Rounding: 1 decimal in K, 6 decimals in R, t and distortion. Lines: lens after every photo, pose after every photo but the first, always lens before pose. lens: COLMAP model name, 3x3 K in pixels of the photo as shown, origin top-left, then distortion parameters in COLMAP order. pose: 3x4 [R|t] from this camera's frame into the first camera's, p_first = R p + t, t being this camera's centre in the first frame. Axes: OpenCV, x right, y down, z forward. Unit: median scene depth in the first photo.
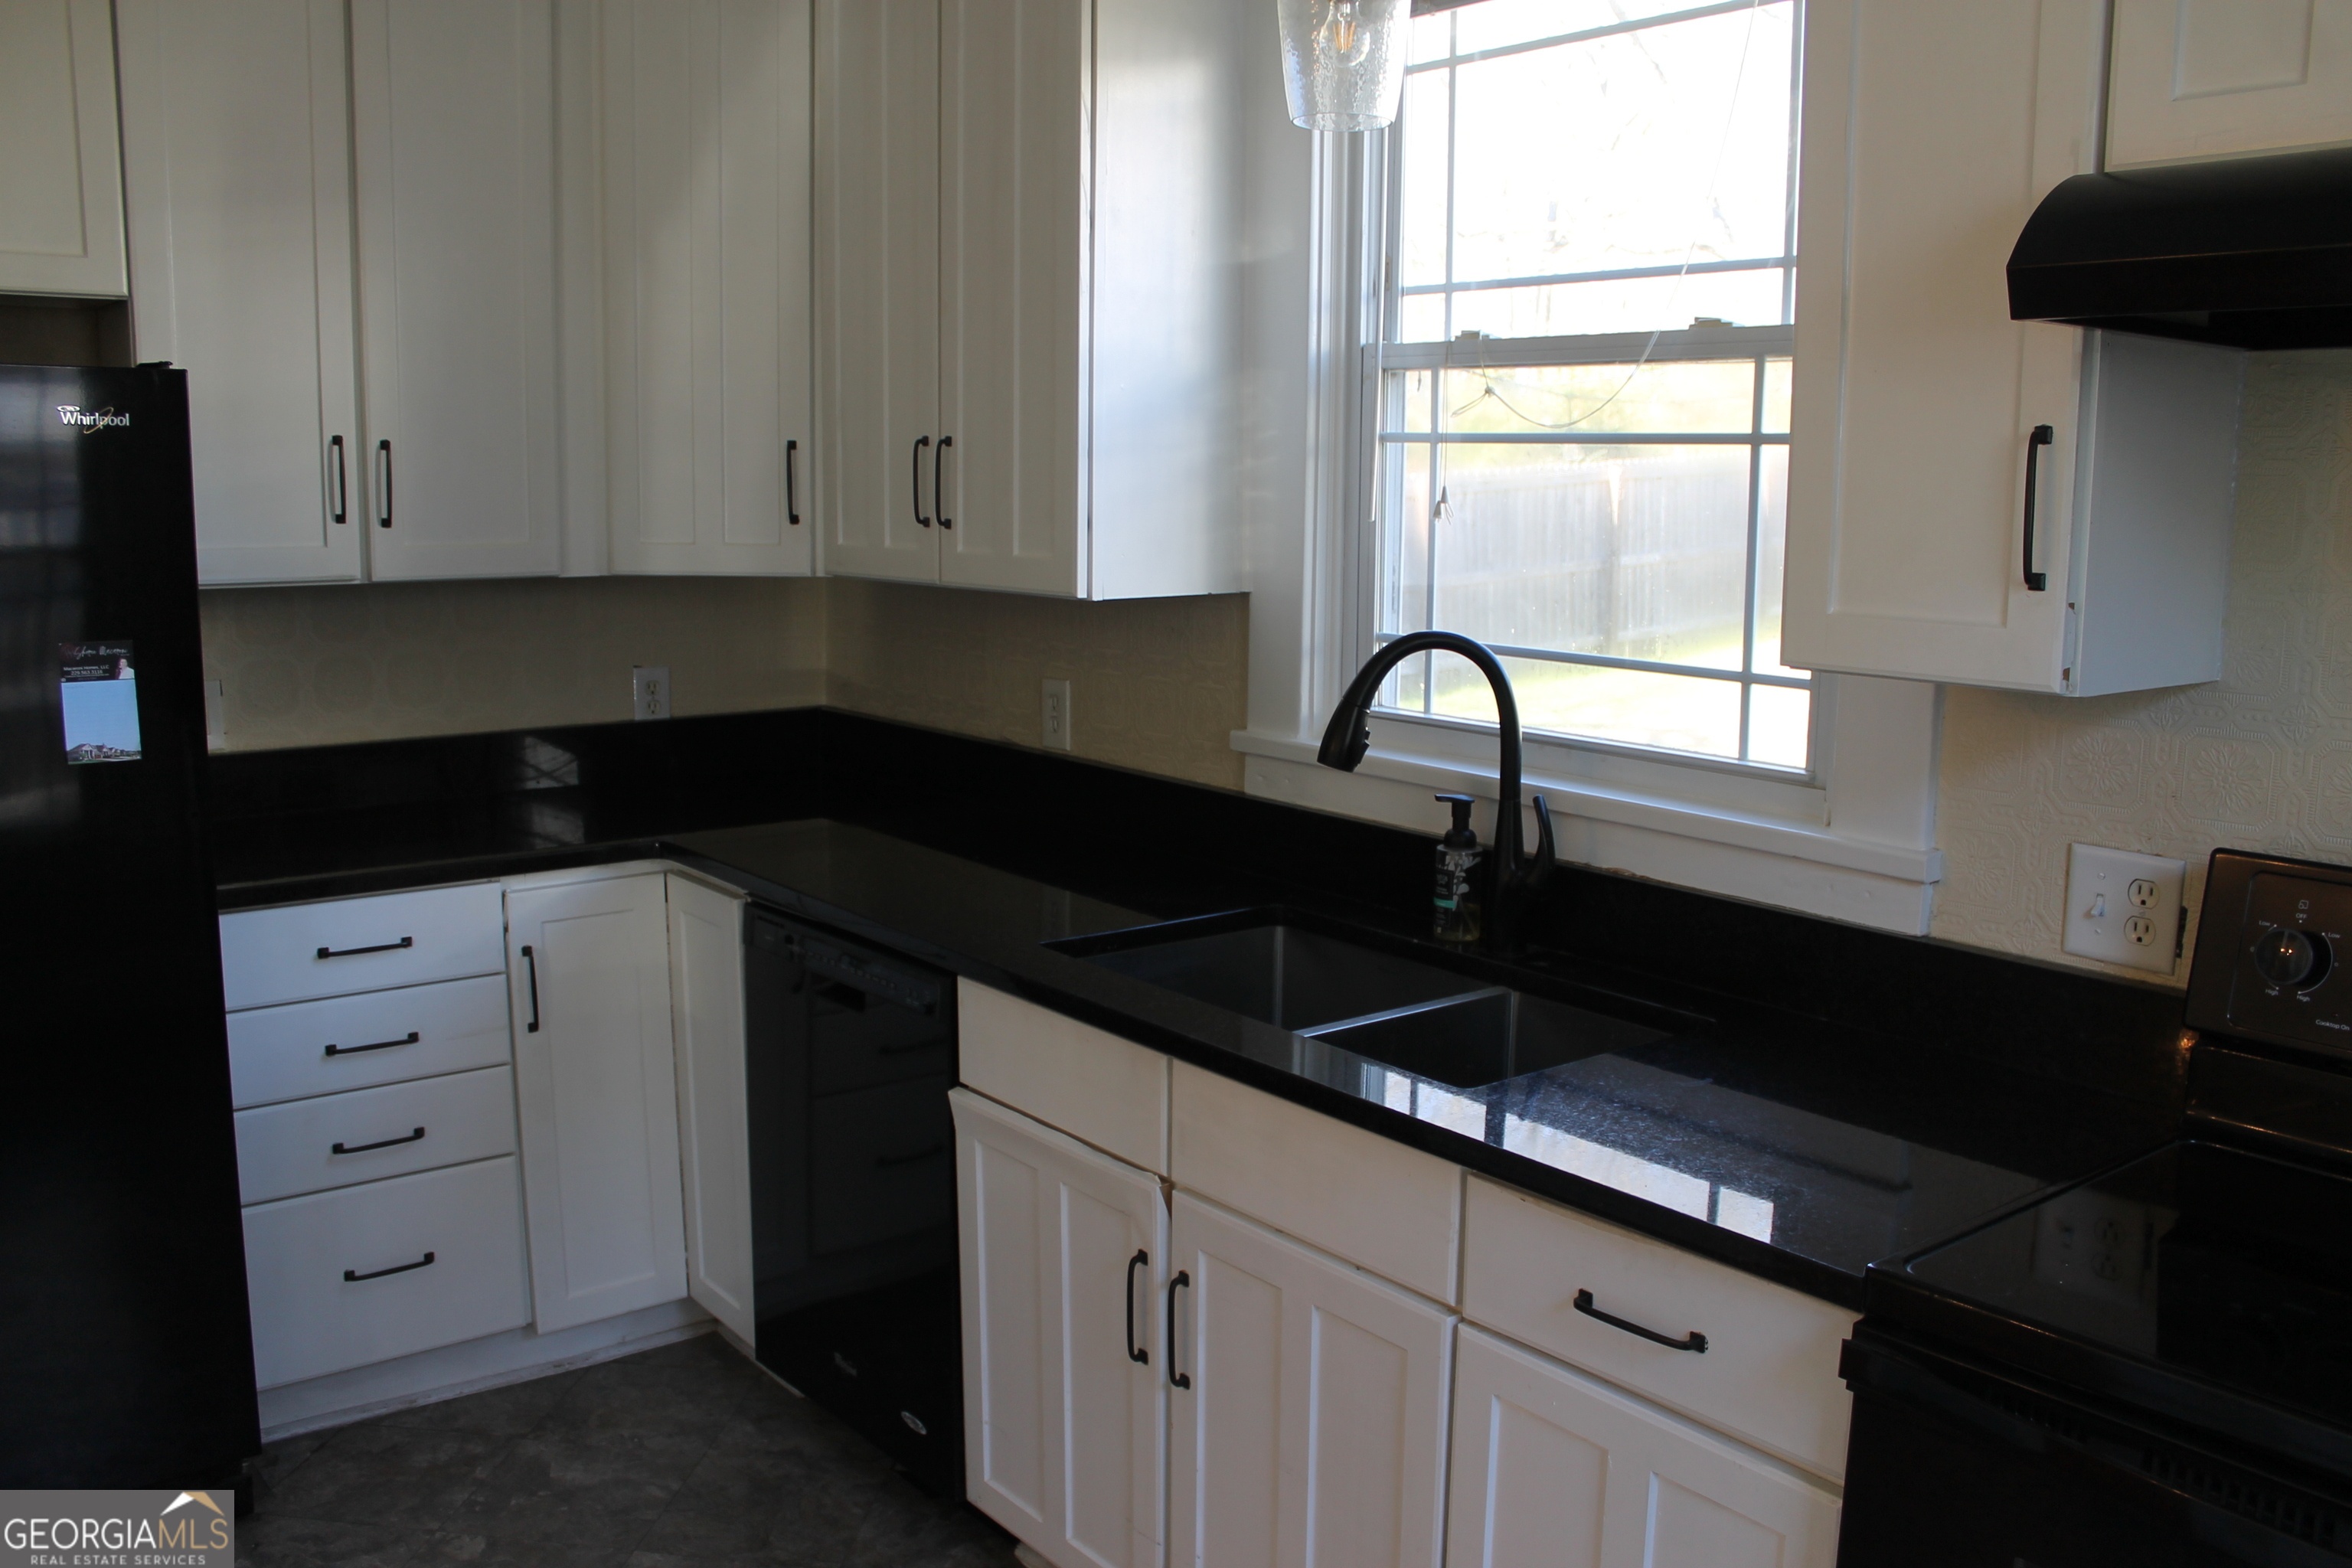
lens RADIAL K [[1975.6, 0, 1222.0], [0, 1975.6, 778.9], [0, 0, 1]] dist [-0.161275, 0.161597]
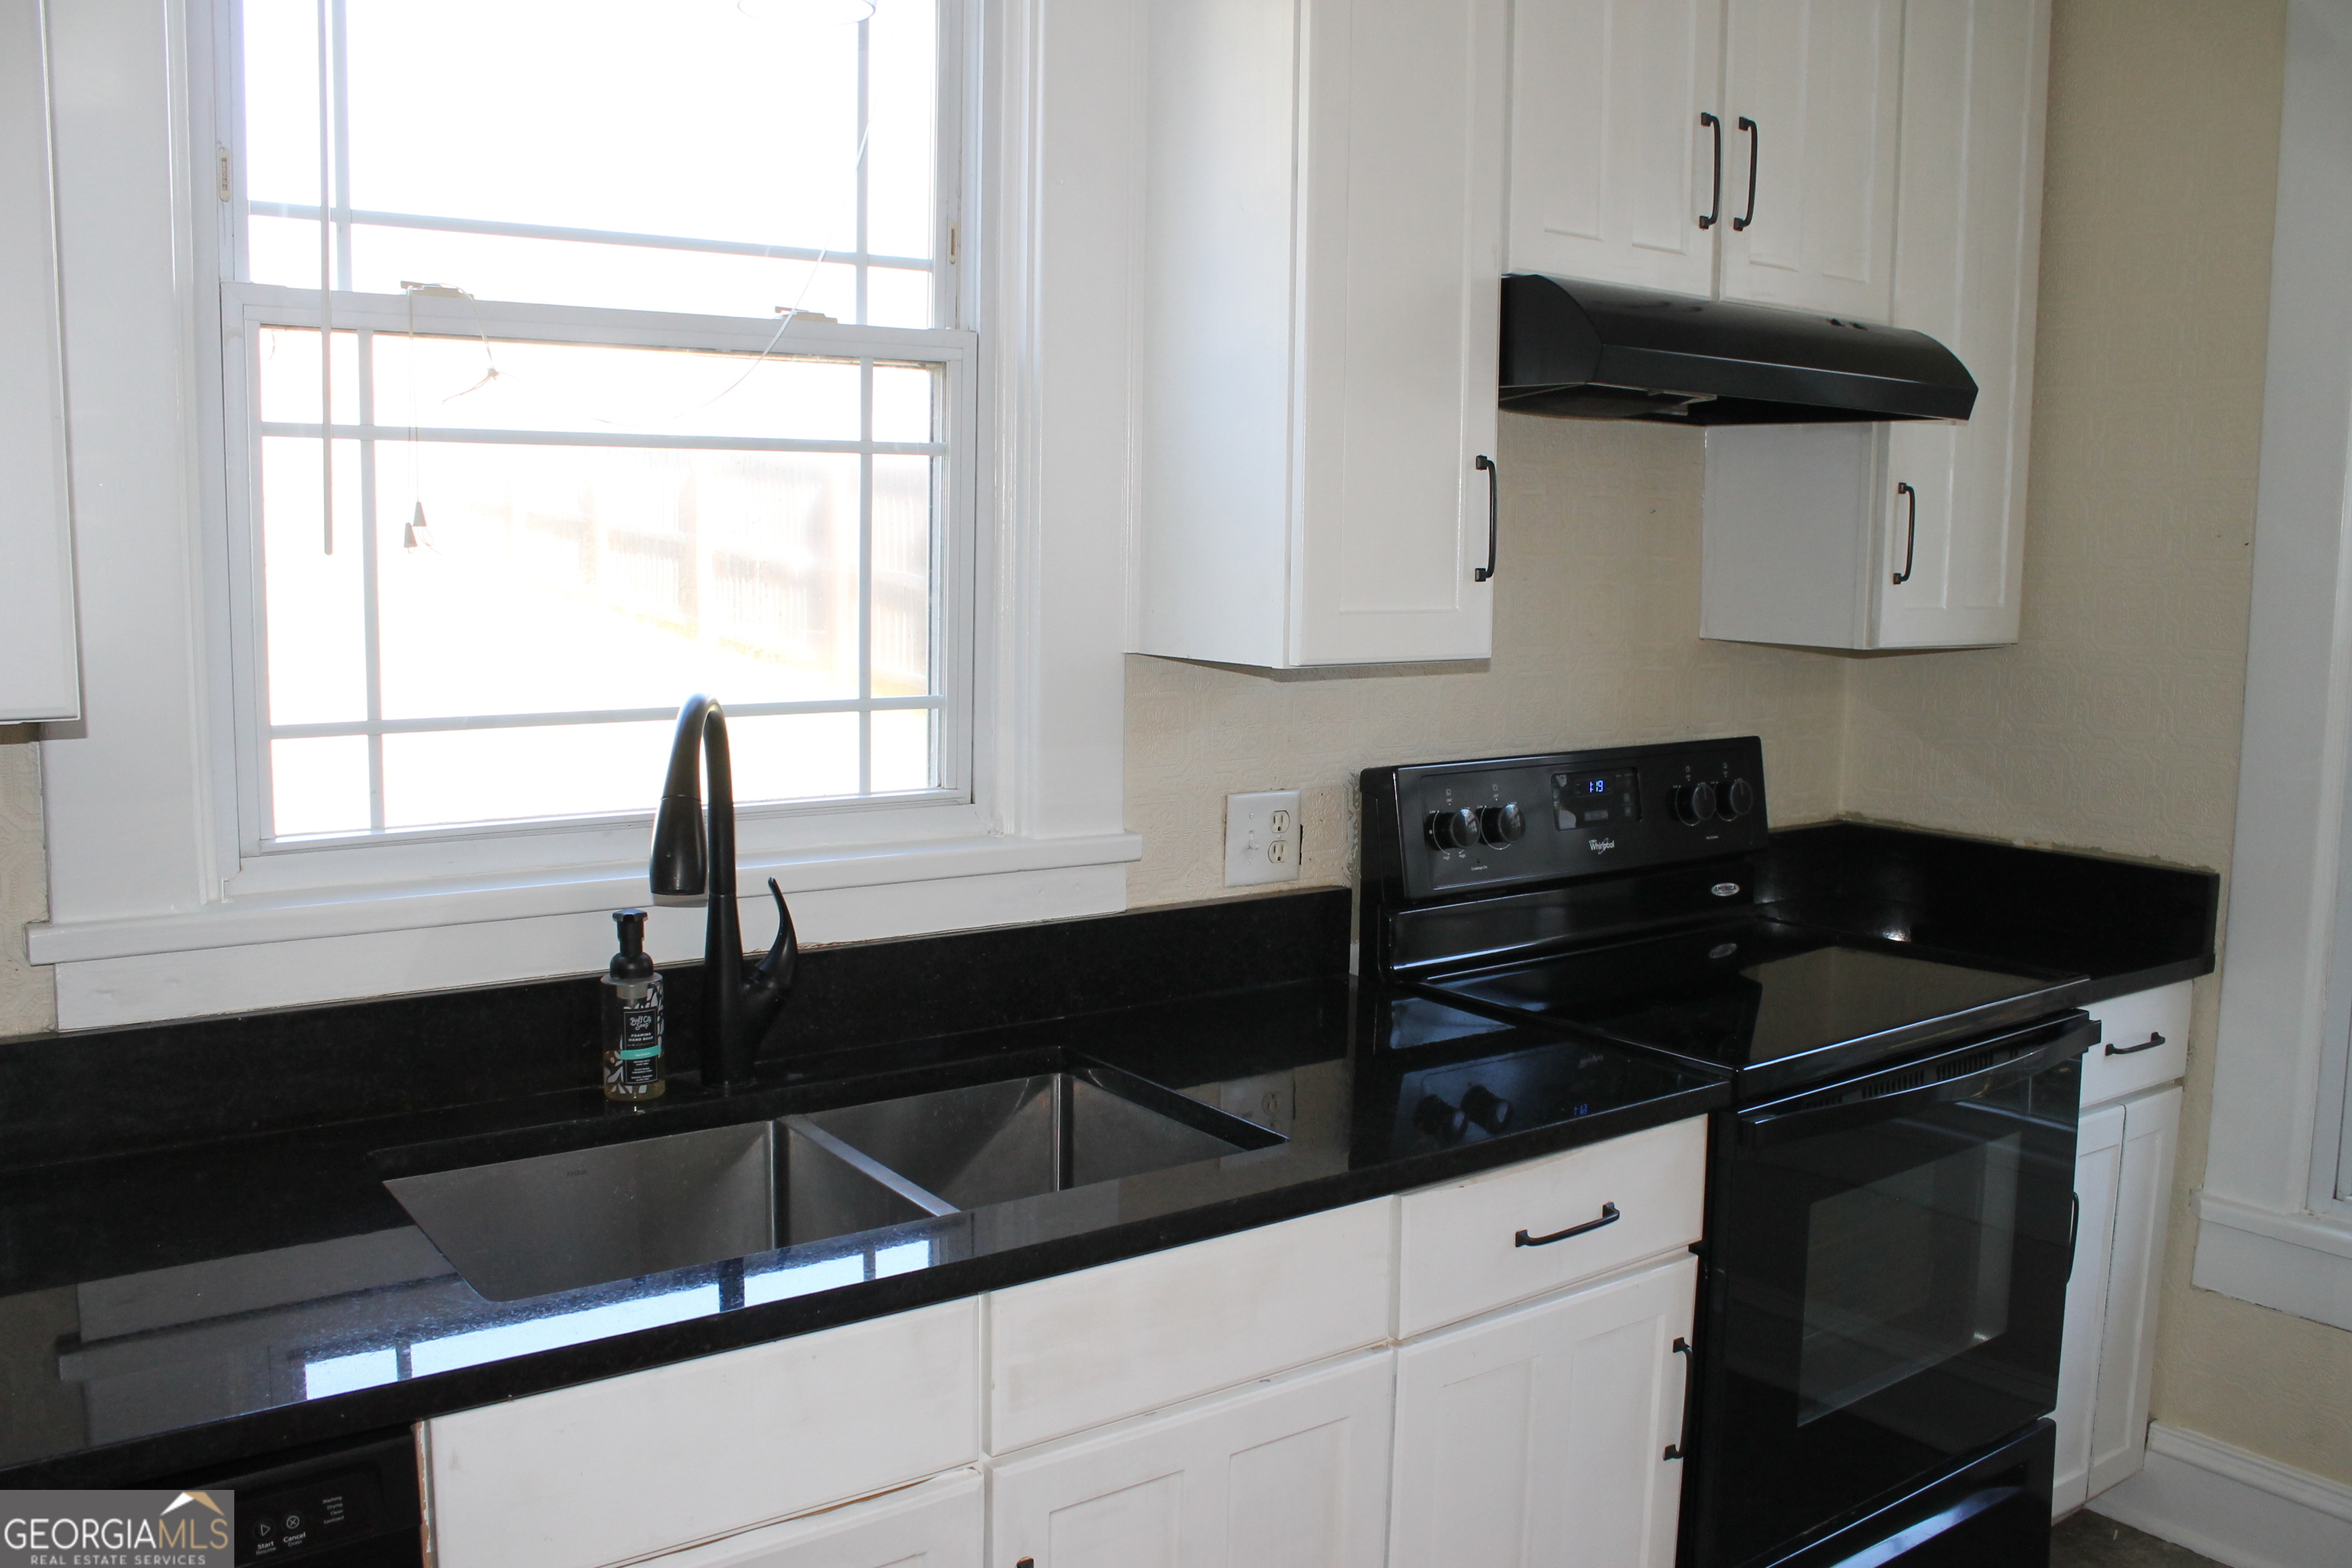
lens RADIAL K [[1975.6, 0, 1222.0], [0, 1975.6, 778.9], [0, 0, 1]] dist [-0.161275, 0.161597]
pose [[0.058507, -0.153808, 0.986367, -0.626372], [0.128623, 0.980985, 0.145340, -0.126495], [-0.989966, 0.118366, 0.077178, 0.737177]]
